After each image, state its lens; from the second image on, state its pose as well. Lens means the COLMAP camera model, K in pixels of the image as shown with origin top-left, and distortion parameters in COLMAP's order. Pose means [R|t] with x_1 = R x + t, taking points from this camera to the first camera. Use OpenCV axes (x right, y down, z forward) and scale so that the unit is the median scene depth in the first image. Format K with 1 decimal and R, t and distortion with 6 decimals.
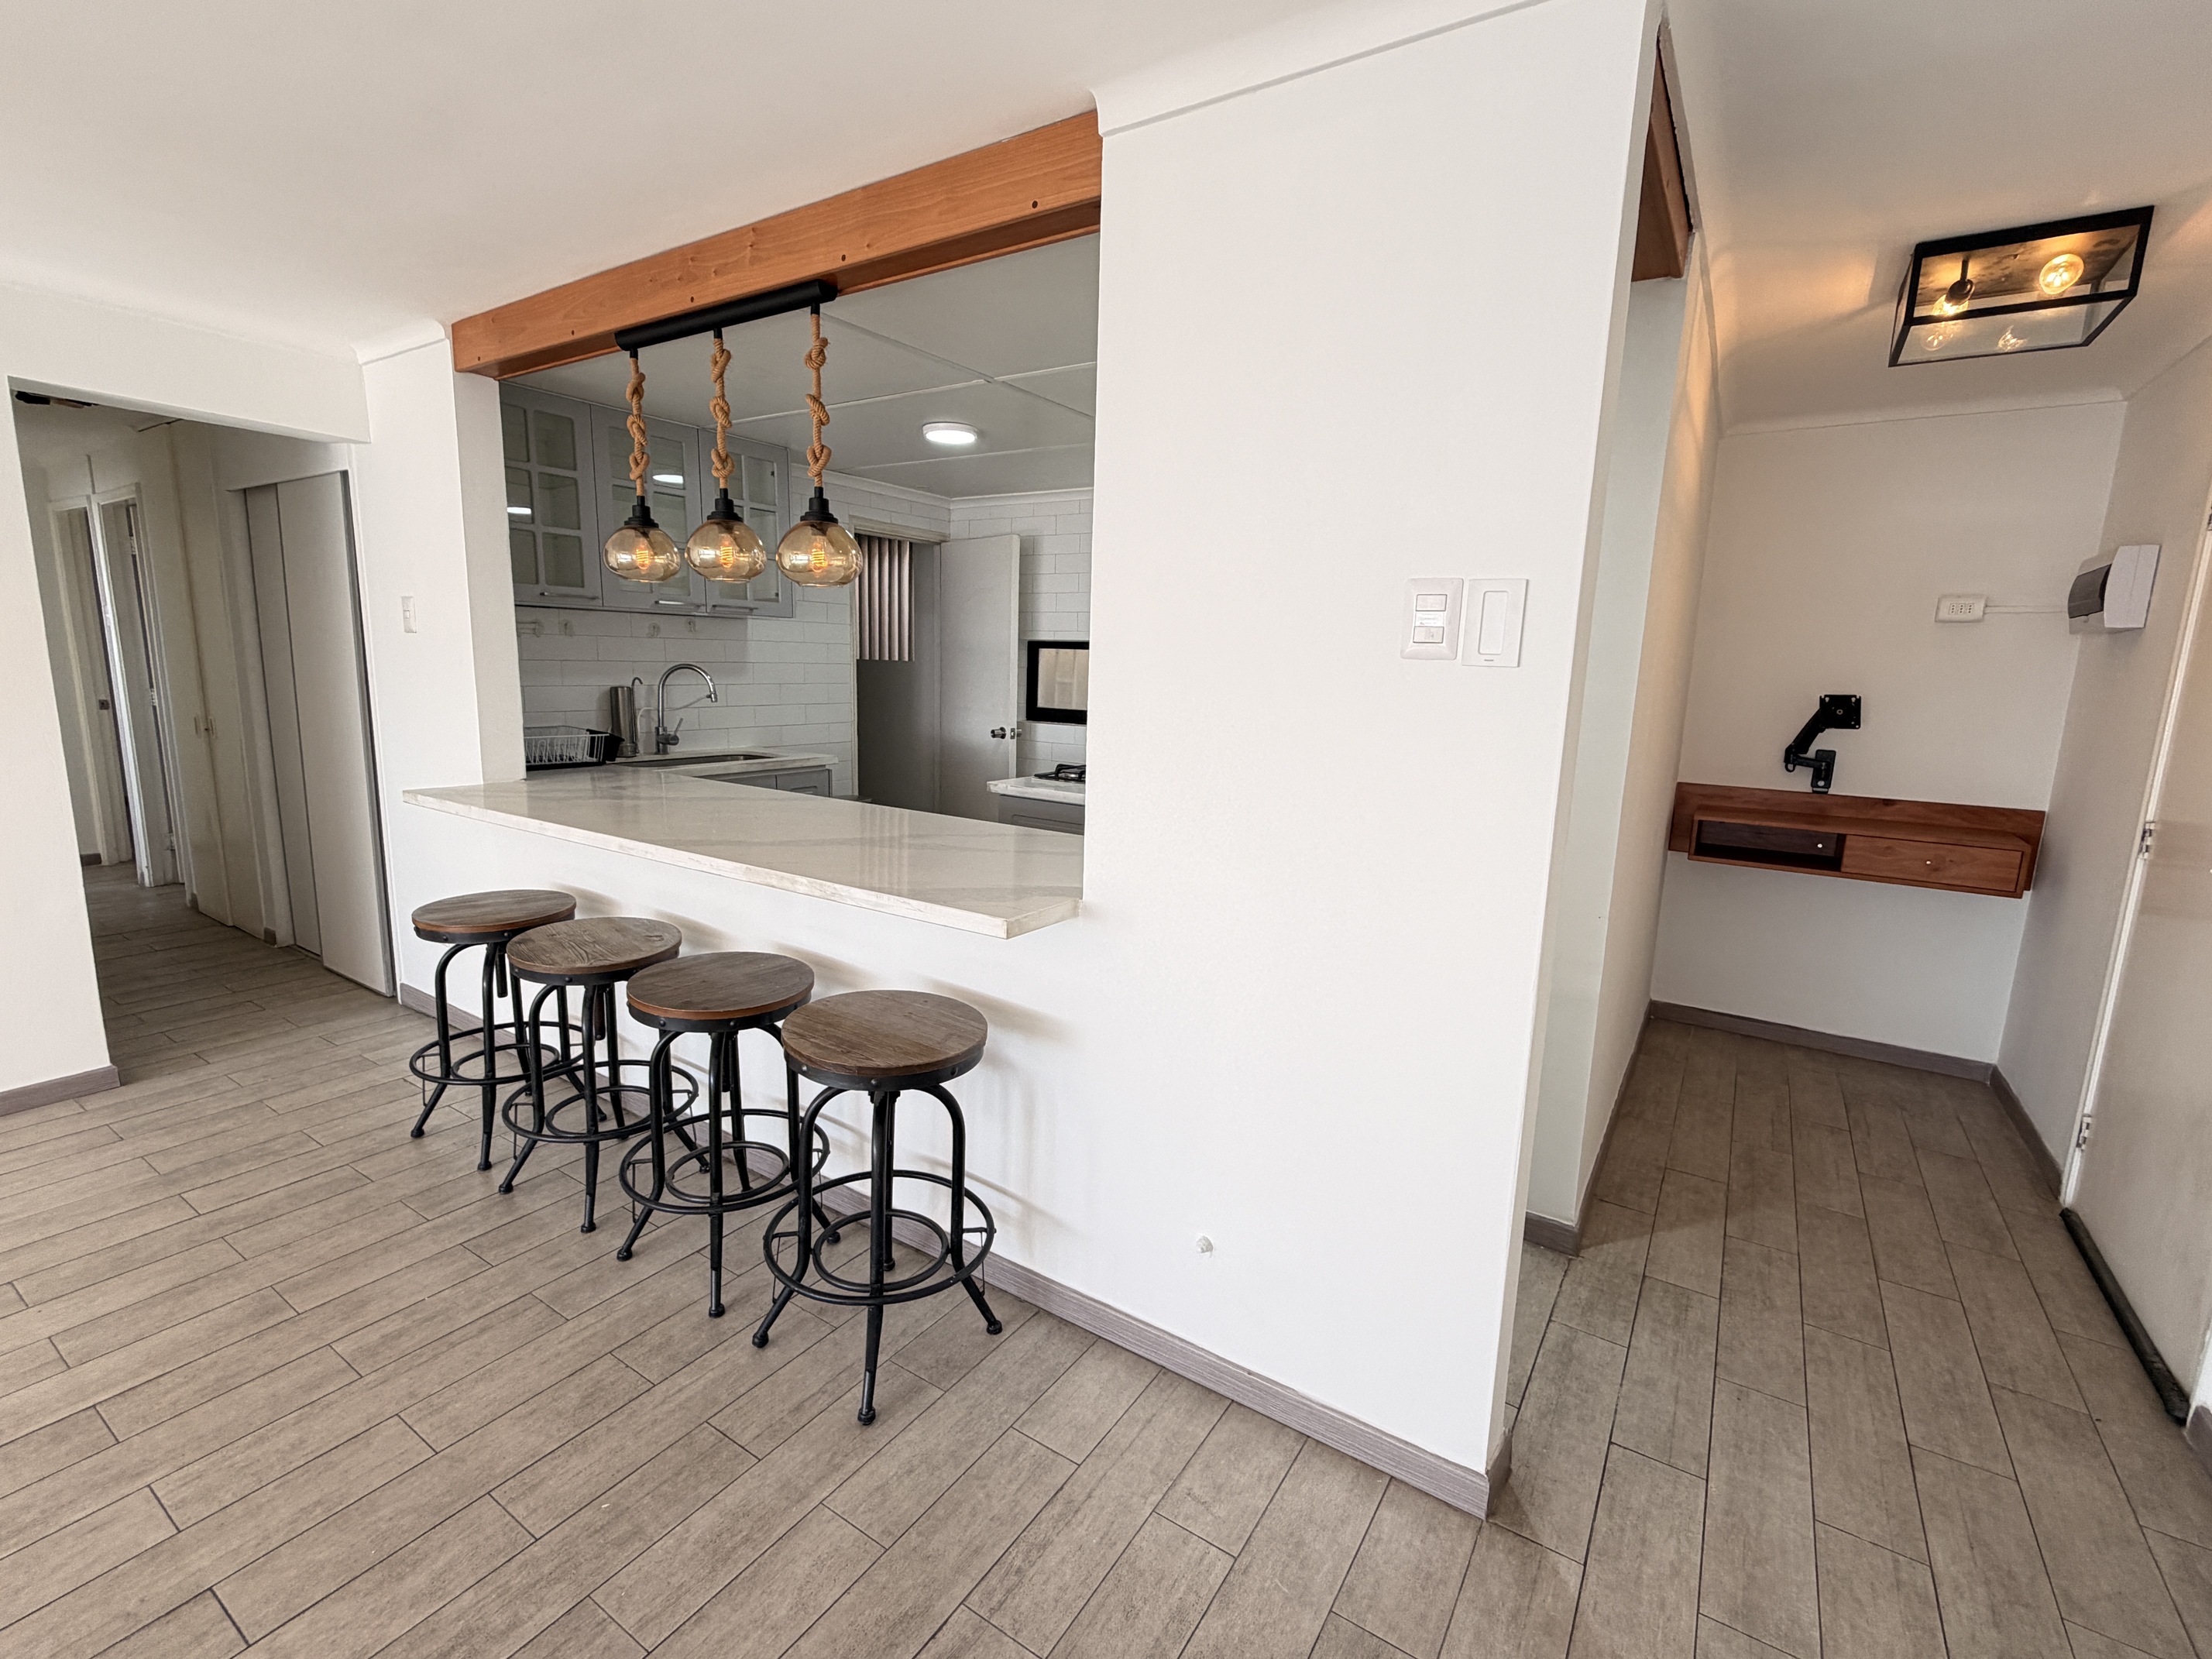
lens RADIAL K [[989.8, 0, 1101.3], [0, 989.8, 830.4], [0, 0, 1]] dist [0.000189, 0.000069]
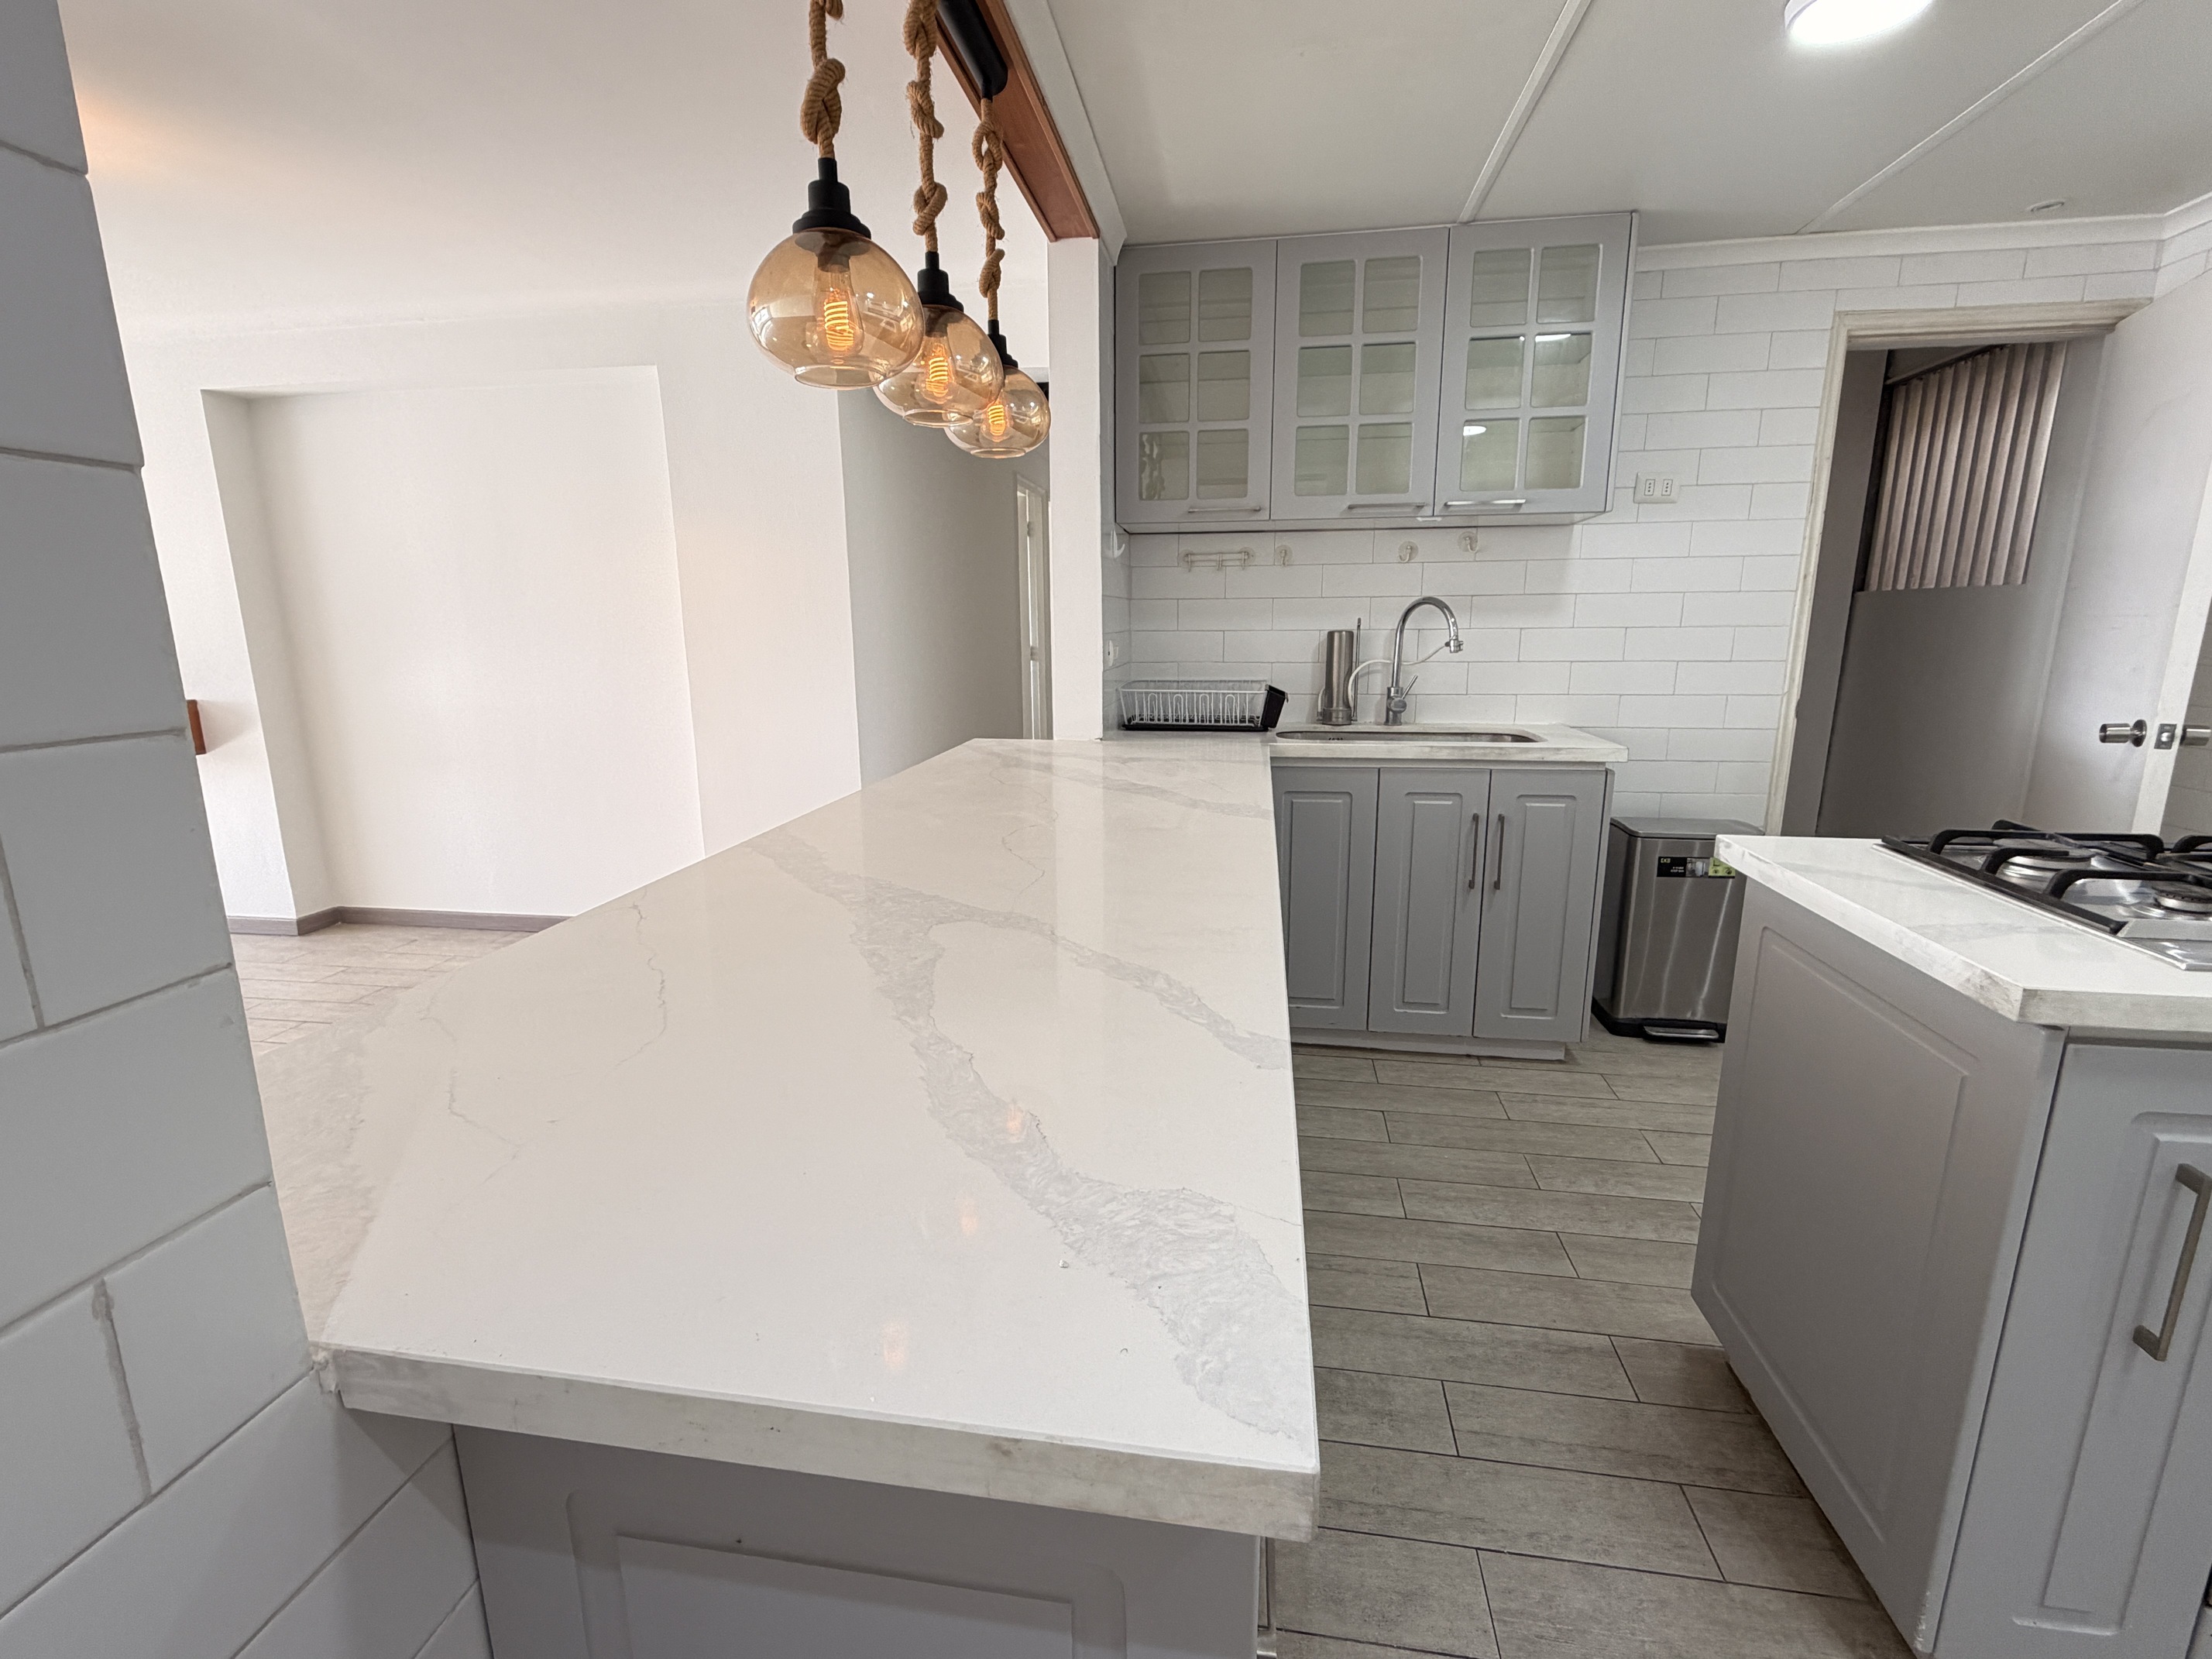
lens RADIAL K [[989.8, 0, 1101.3], [0, 989.8, 830.4], [0, 0, 1]] dist [0.000189, 0.000069]
pose [[0.412223, 0.159708, -0.896976, 0.184136], [-0.134945, 0.984360, 0.113250, -0.074604], [0.901034, 0.074358, 0.427327, 0.690727]]
